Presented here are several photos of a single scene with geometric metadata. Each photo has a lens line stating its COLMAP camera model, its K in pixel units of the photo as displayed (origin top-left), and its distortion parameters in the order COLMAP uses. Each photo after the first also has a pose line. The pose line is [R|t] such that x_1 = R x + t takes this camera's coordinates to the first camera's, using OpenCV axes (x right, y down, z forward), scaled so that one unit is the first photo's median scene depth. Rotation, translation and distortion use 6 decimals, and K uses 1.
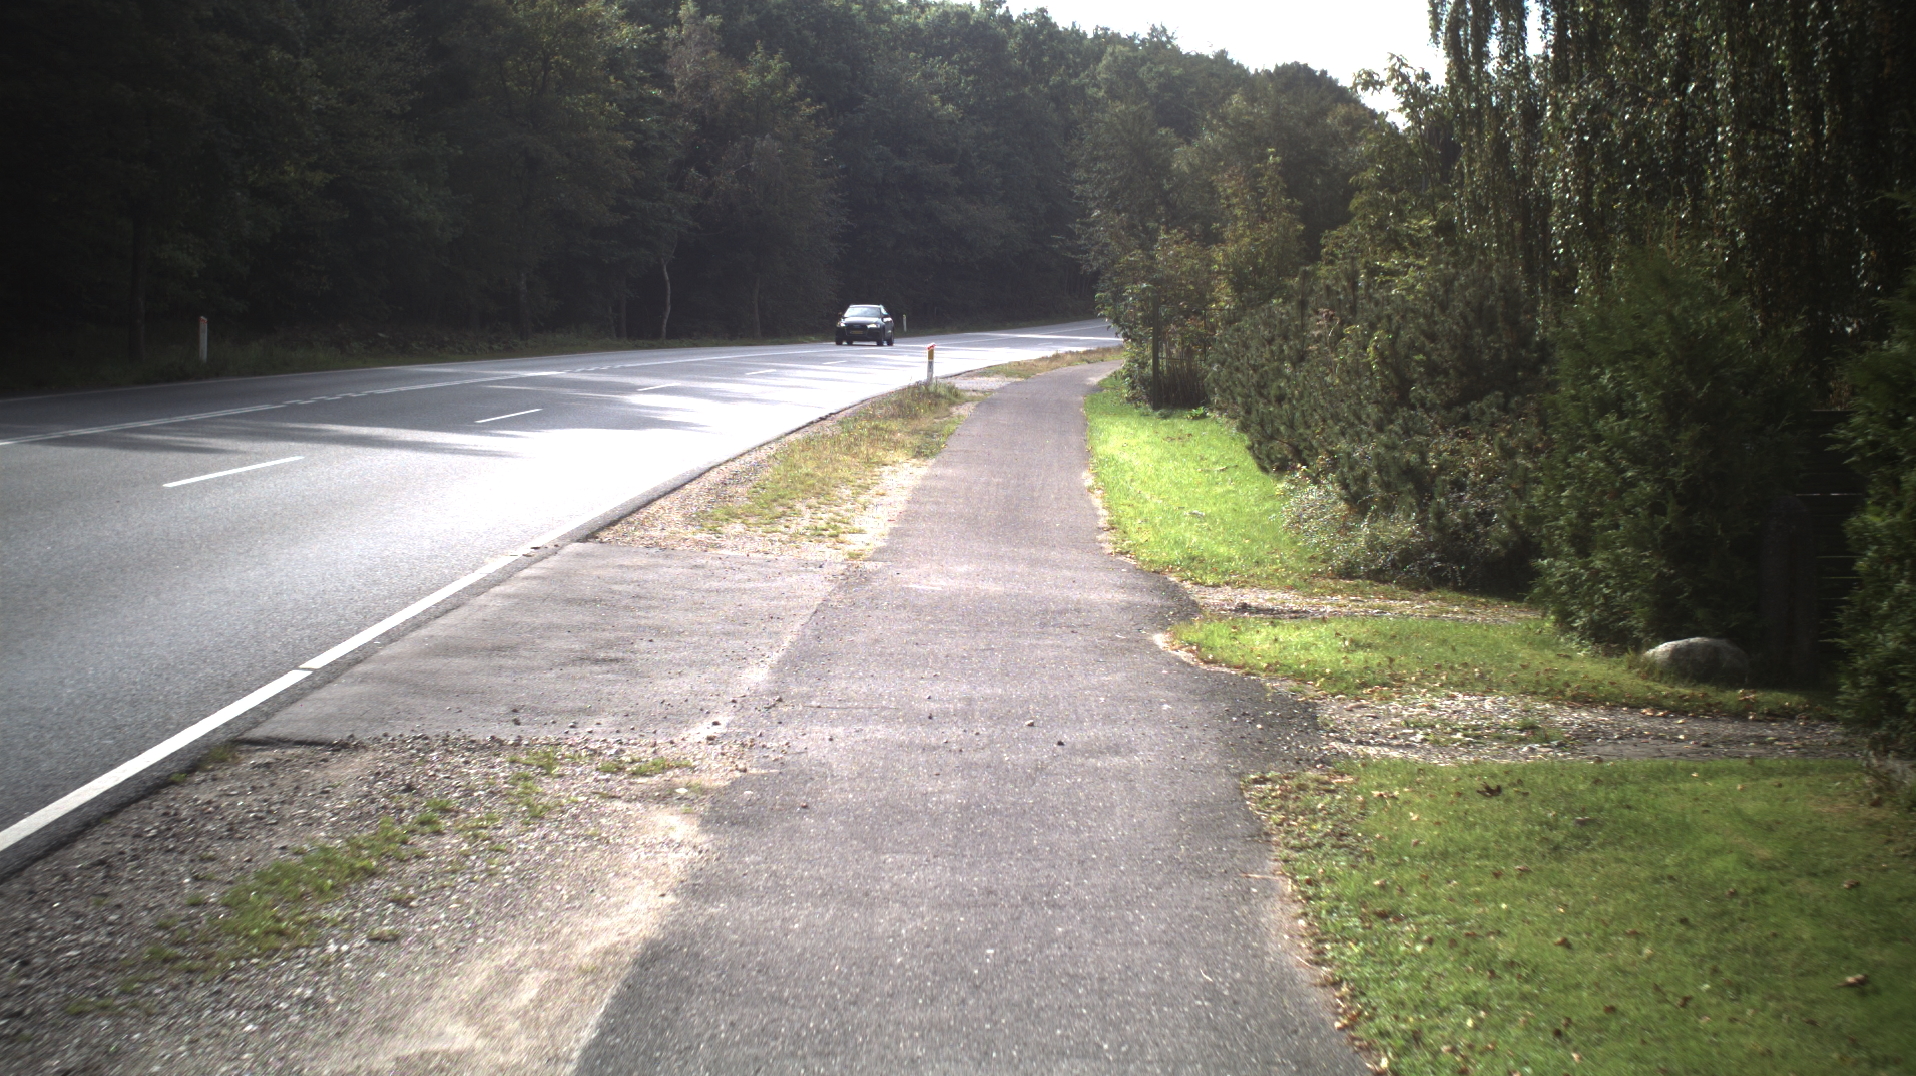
lens RADIAL K [[5670.5, 0, 957.8], [0, 5670.5, 539.0], [0, 0, 1]] dist [-0.188588, 0.000000]
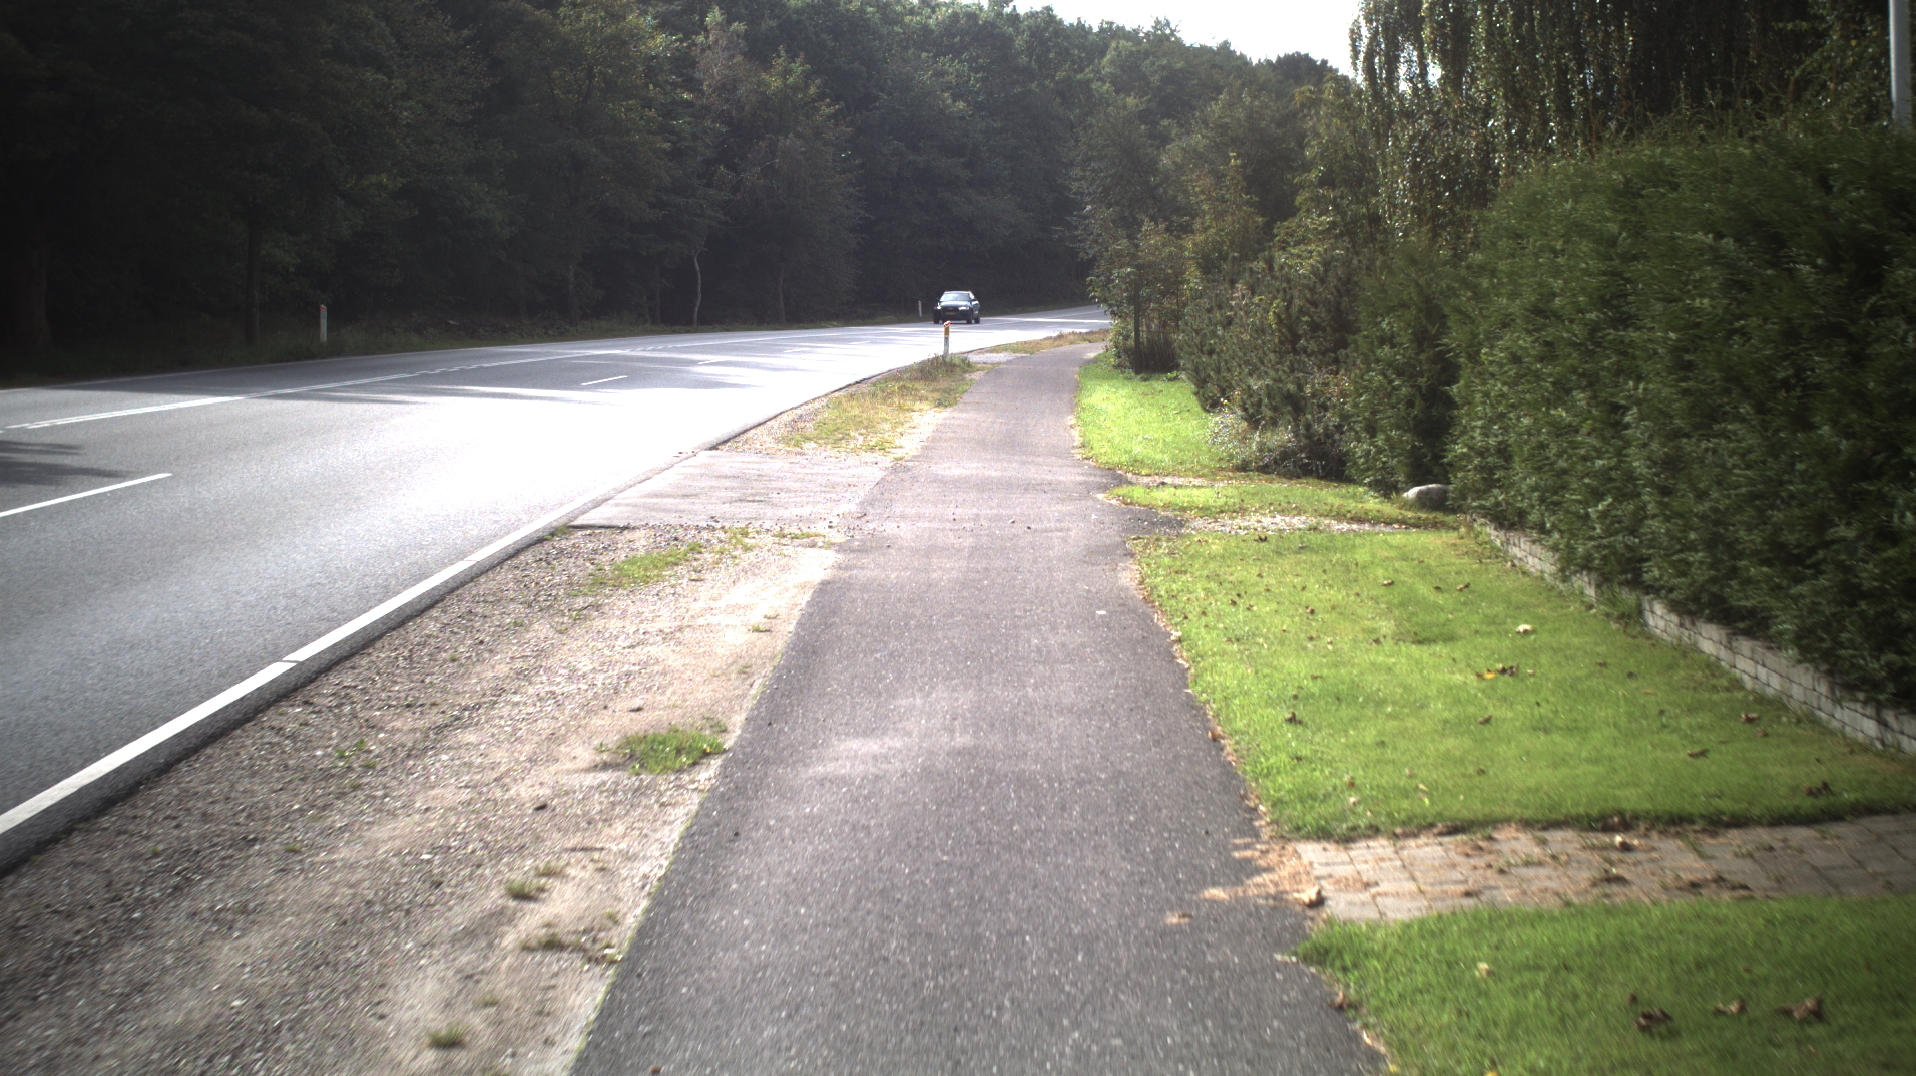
lens RADIAL K [[5670.5, 0, 960.4], [0, 5670.5, 540.4], [0, 0, 1]] dist [-0.188588, 0.000000]
pose [[0.999945, -0.010310, -0.002144, 0.000136], [0.010315, 0.999944, 0.002317, 0.008181], [0.002120, -0.002339, 0.999995, -0.173265]]
